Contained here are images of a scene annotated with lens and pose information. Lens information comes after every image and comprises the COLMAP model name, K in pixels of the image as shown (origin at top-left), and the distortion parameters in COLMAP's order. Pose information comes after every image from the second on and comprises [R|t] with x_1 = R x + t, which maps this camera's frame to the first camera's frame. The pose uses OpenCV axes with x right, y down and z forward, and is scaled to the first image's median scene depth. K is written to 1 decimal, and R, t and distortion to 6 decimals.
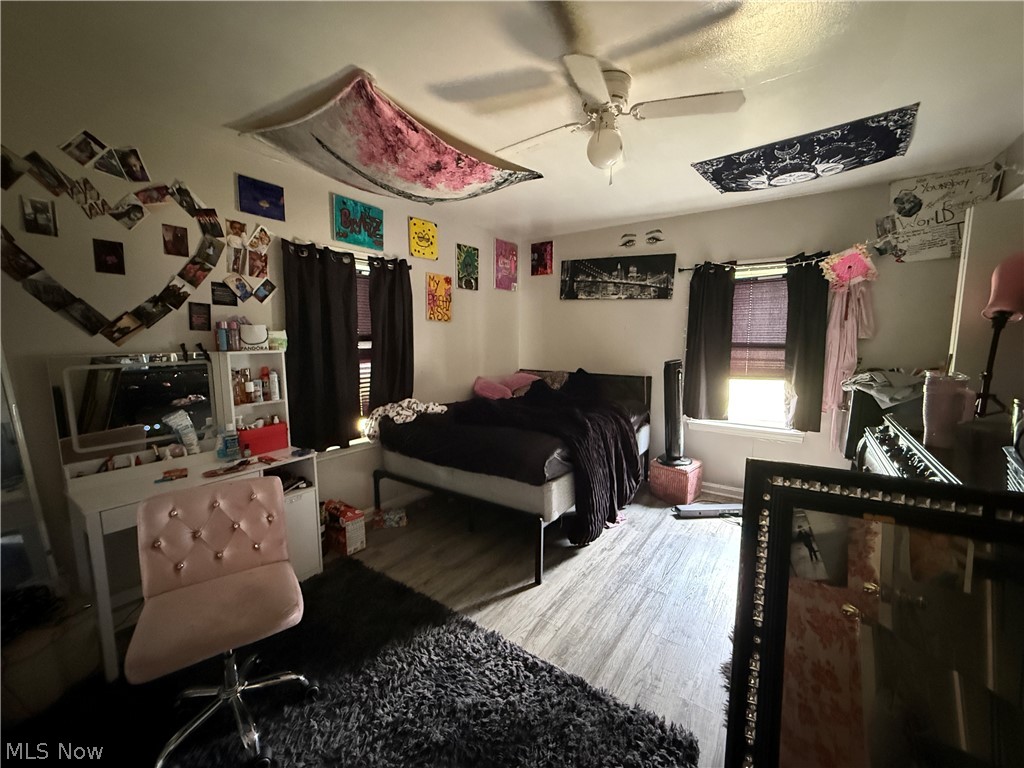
lens RADIAL K [[429.0, 0, 511.0], [0, 429.0, 385.3], [0, 0, 1]] dist [0.001087, -0.001395]
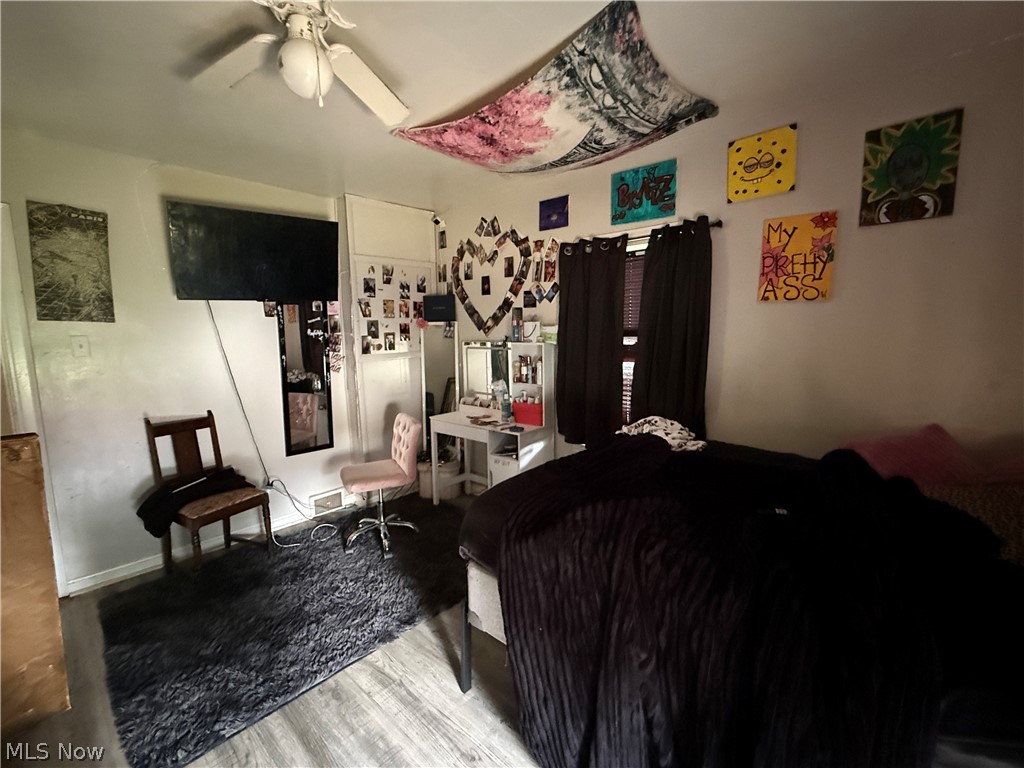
lens RADIAL K [[454.1, 0, 509.3], [0, 454.1, 383.6], [0, 0, 1]] dist [-0.000600, -0.000038]
pose [[-0.158147, 0.122449, -0.979794, 0.735985], [-0.098647, 0.985357, 0.139067, -0.141698], [0.982476, 0.118646, -0.143752, 1.149753]]
